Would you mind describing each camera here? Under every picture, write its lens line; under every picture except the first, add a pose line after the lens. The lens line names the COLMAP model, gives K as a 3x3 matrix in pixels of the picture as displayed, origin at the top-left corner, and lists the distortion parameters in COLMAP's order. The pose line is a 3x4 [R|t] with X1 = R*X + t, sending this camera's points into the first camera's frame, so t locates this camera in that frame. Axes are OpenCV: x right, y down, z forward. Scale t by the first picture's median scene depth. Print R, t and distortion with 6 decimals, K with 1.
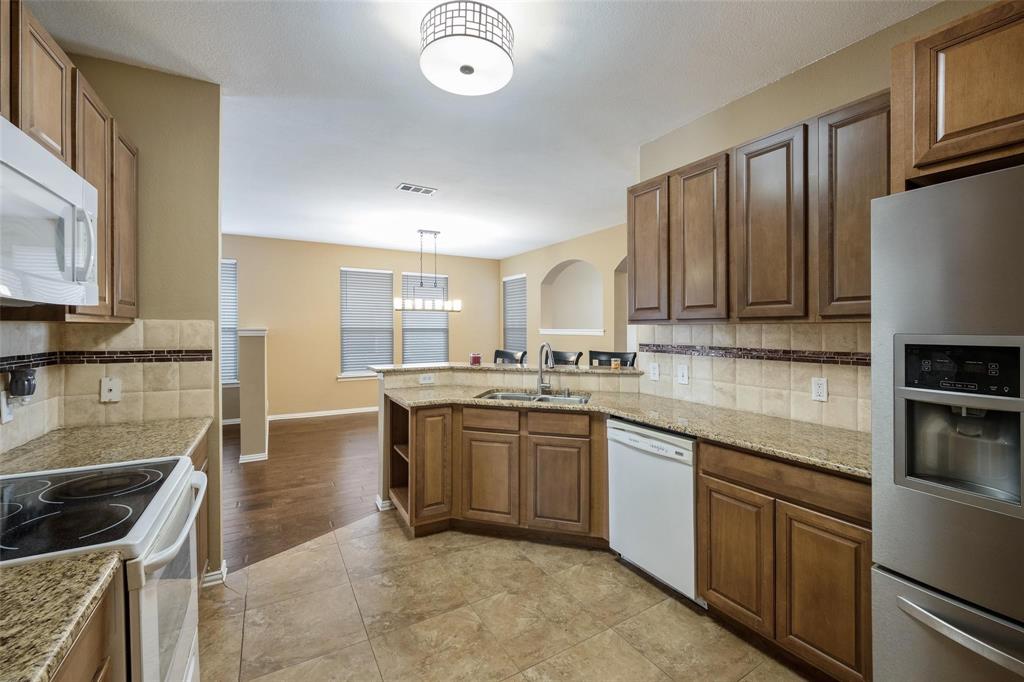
lens RADIAL K [[408.4, 0, 516.5], [0, 408.4, 325.6], [0, 0, 1]] dist [-0.016531, -0.000227]
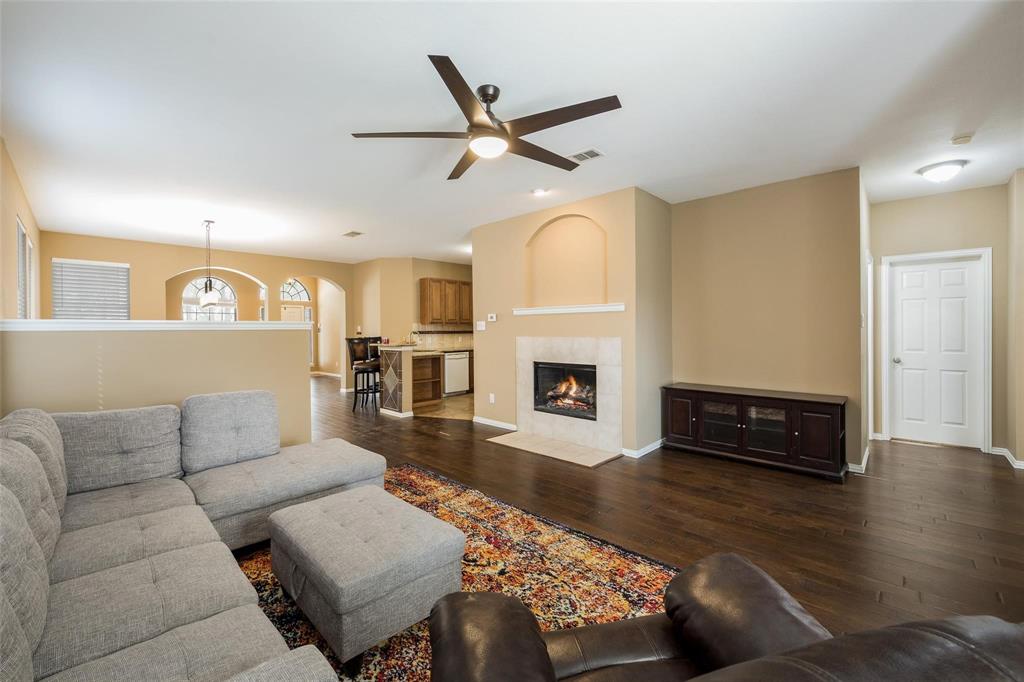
lens RADIAL K [[419.9, 0, 510.4], [0, 419.9, 328.9], [0, 0, 1]] dist [-0.028854, -0.000112]
pose [[-0.284387, 0.003123, 0.958704, -1.289658], [0.001271, 0.999995, -0.002881, 0.020275], [-0.958709, 0.000400, -0.284390, 0.607207]]
